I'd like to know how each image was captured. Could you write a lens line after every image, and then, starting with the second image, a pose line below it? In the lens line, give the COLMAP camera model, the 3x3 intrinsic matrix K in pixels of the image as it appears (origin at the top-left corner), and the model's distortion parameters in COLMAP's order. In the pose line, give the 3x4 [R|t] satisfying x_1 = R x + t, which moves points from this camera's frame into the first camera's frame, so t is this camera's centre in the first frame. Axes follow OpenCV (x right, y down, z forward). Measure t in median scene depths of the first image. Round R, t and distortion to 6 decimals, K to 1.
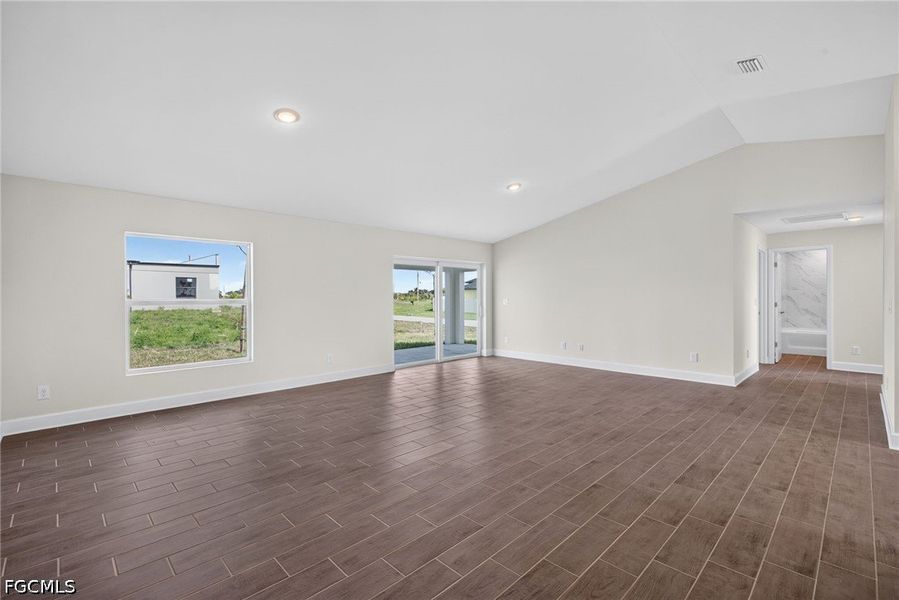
lens RADIAL K [[397.9, 0, 449.5], [0, 397.9, 300.0], [0, 0, 1]] dist [0.010146, -0.000384]
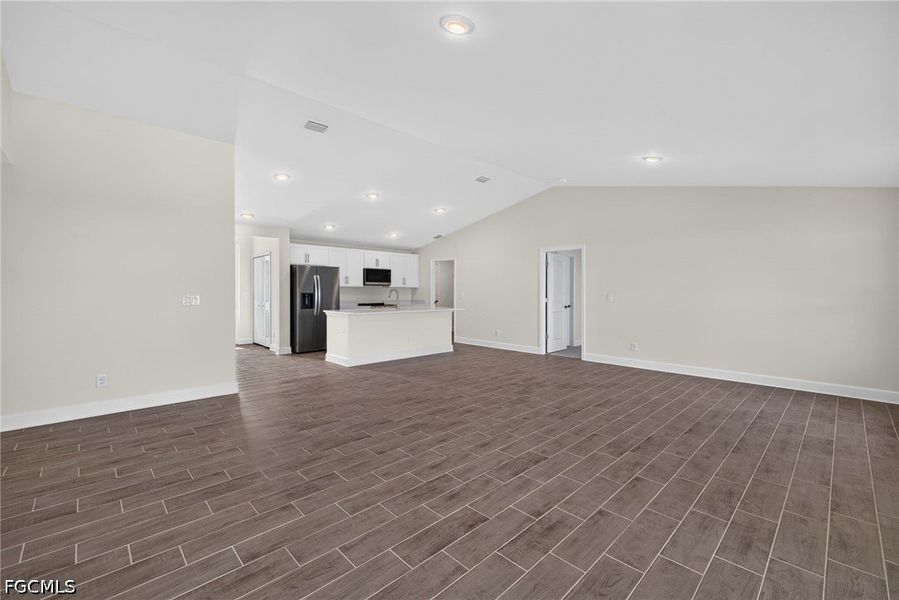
lens RADIAL K [[376.2, 0, 443.7], [0, 376.2, 298.2], [0, 0, 1]] dist [0.019355, -0.000257]
pose [[-0.999827, -0.001837, 0.018521, 0.138786], [-0.001334, 0.999630, 0.027165, -0.012382], [-0.018564, 0.027136, -0.999459, 1.135814]]
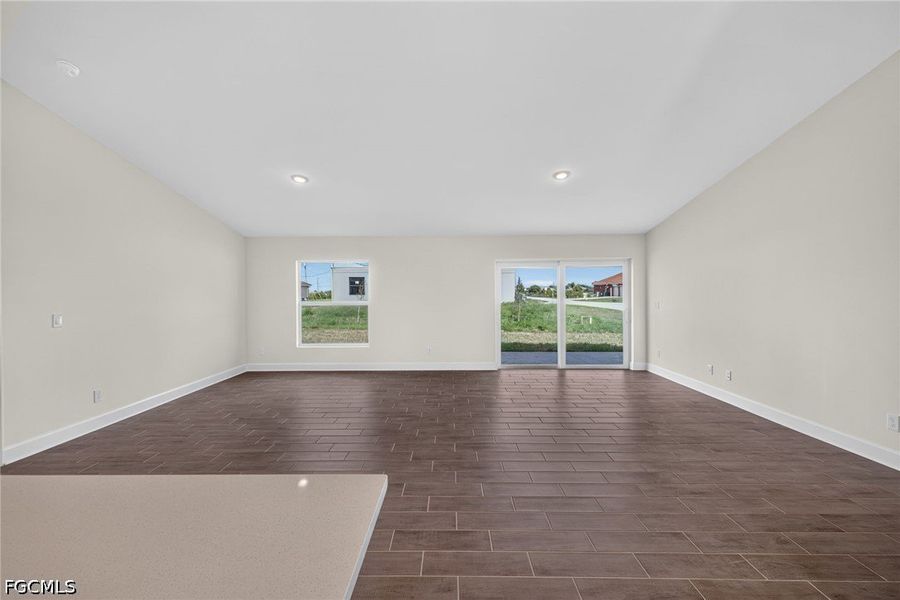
lens RADIAL K [[387.2, 0, 447.4], [0, 387.2, 299.3], [0, 0, 1]] dist [0.008298, 0.000197]
pose [[0.706482, 0.012171, -0.707627, 0.473388], [-0.002754, 0.999892, 0.014449, -0.020806], [0.707726, -0.008260, 0.706439, 0.189626]]
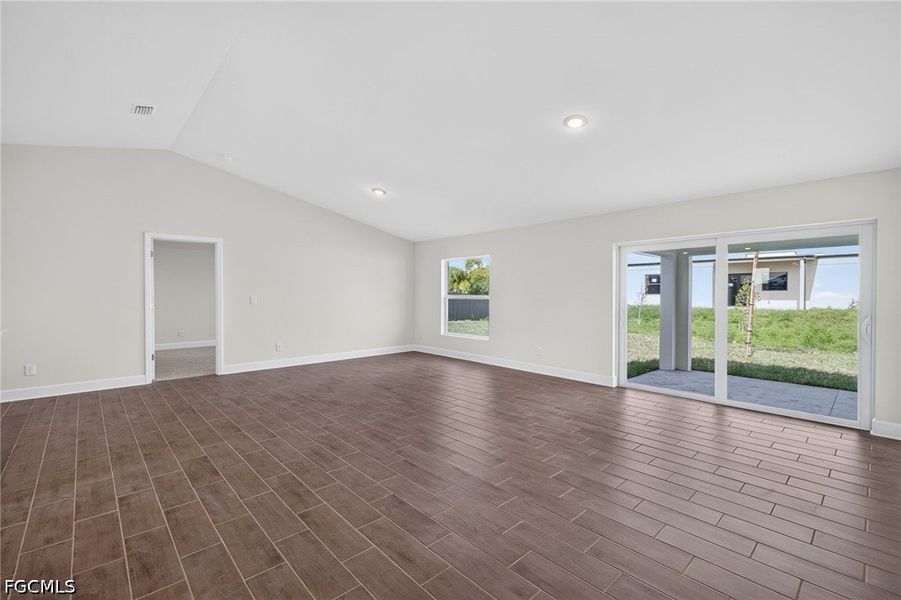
lens RADIAL K [[394.3, 0, 450.7], [0, 394.3, 296.0], [0, 0, 1]] dist [0.012143, -0.000053]
pose [[-0.025031, 0.011372, -0.999622, 0.651022], [-0.012948, 0.999848, 0.011699, -0.010605], [0.999603, 0.013236, -0.024880, 0.667832]]
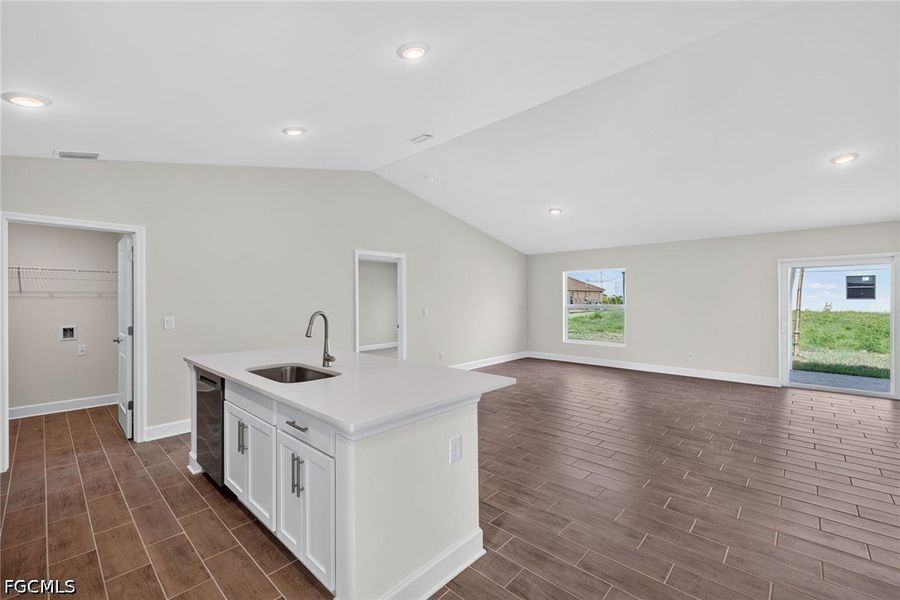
lens RADIAL K [[379.9, 0, 450.0], [0, 379.9, 300.0], [0, 0, 1]] dist [0.002698, 0.000208]
pose [[0.048317, 0.007755, -0.998802, 0.674465], [-0.004821, 0.999960, 0.007531, -0.022129], [0.998820, 0.004451, 0.048353, 0.202860]]
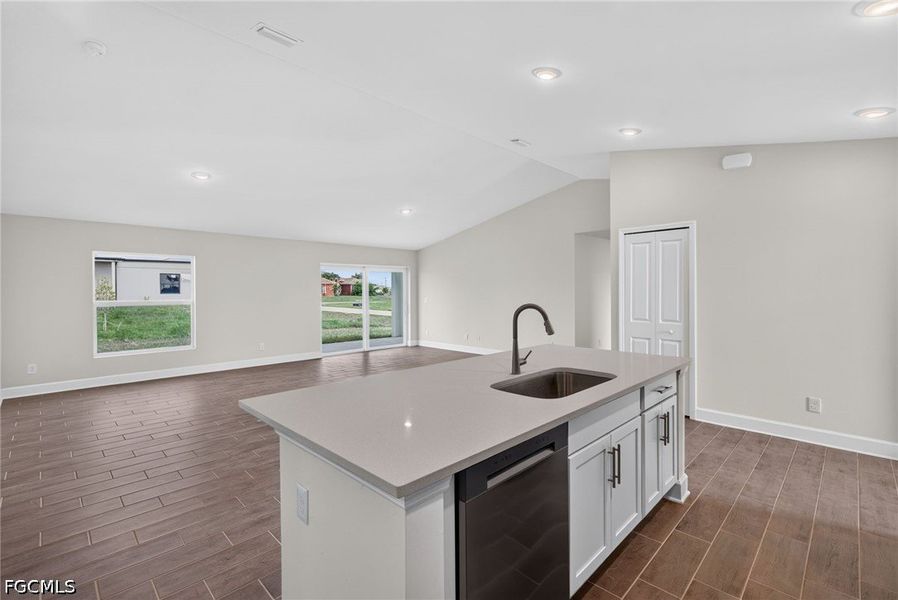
lens RADIAL K [[400.4, 0, 444.0], [0, 400.4, 295.2], [0, 0, 1]] dist [0.012101, 0.000450]
pose [[0.999993, 0.000457, 0.003793, 0.227184], [-0.000468, 0.999996, 0.002867, -0.016694], [-0.003792, -0.002869, 0.999989, -0.226206]]
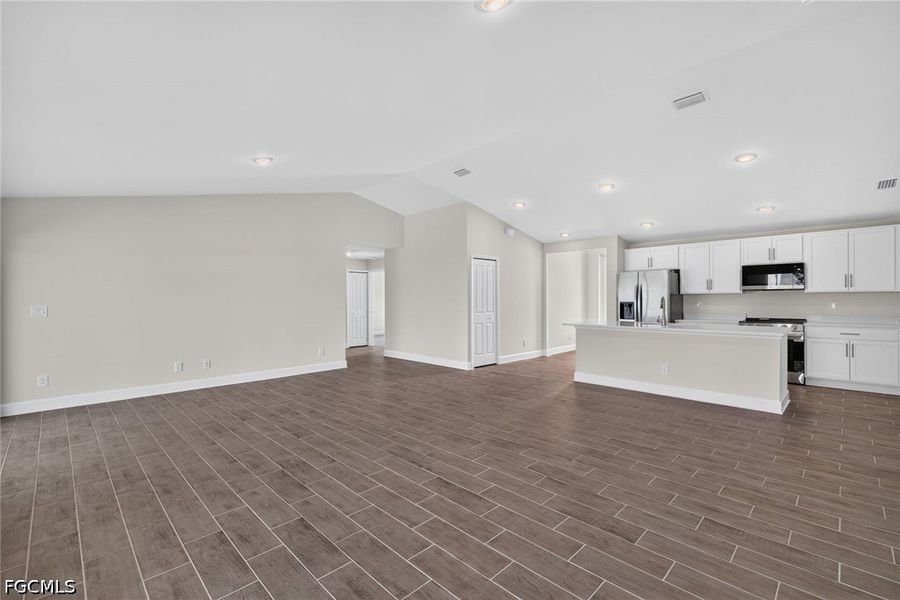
lens RADIAL K [[387.2, 0, 447.4], [0, 387.2, 299.3], [0, 0, 1]] dist [0.008298, 0.000197]
pose [[-0.005251, 0.006433, 0.999966, -0.482641], [0.011713, 0.999911, -0.006371, -0.003254], [-0.999918, 0.011679, -0.005326, 0.527984]]
